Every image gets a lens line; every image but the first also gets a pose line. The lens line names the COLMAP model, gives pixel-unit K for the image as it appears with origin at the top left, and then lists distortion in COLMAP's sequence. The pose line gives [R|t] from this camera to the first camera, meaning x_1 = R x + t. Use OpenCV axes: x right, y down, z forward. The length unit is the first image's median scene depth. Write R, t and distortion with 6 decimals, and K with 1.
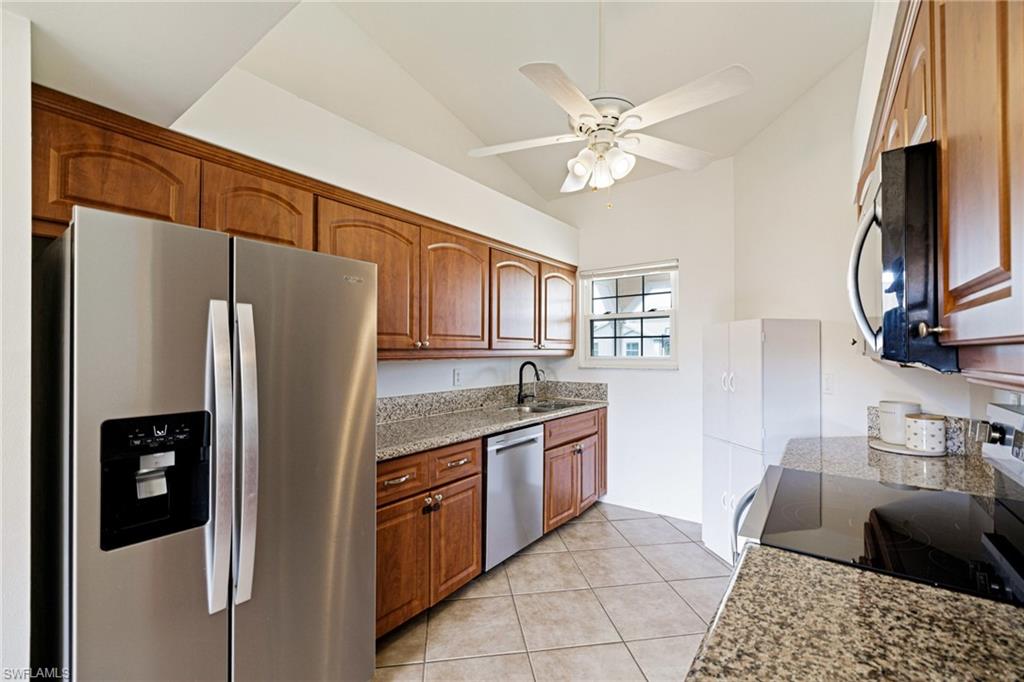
lens RADIAL K [[431.7, 0, 511.4], [0, 431.7, 345.0], [0, 0, 1]] dist [-0.003732, 0.000195]
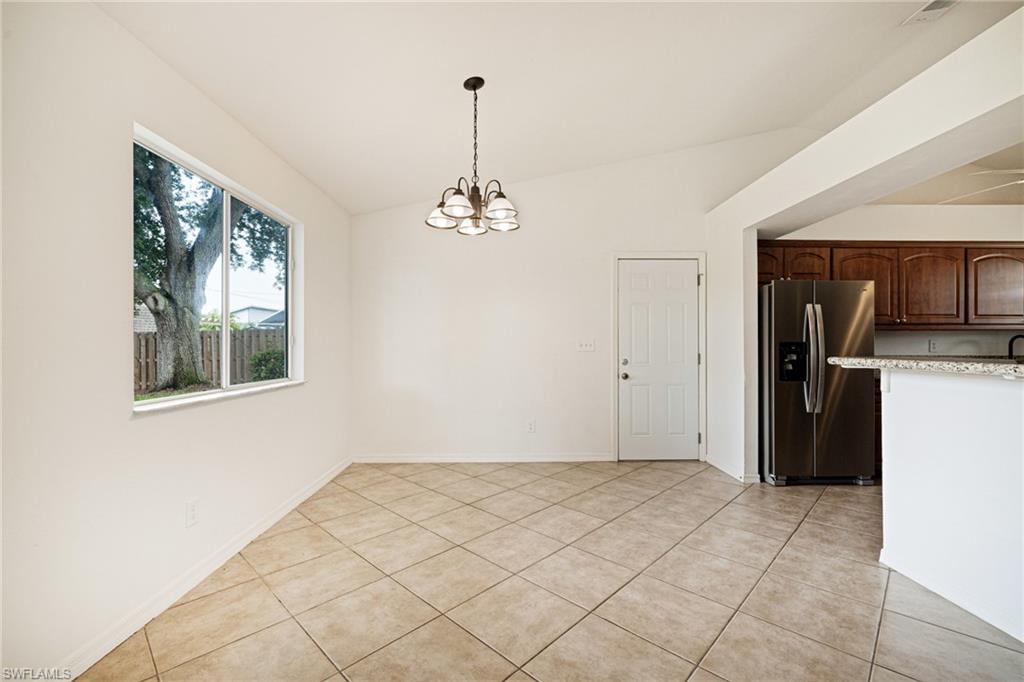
lens RADIAL K [[431.7, 0, 509.3], [0, 431.7, 344.1], [0, 0, 1]] dist [-0.003732, 0.000195]
pose [[0.599532, -0.001796, -0.800349, 0.206101], [0.009719, 0.999940, 0.005036, 0.063702], [0.800292, -0.010798, 0.599513, -1.145501]]
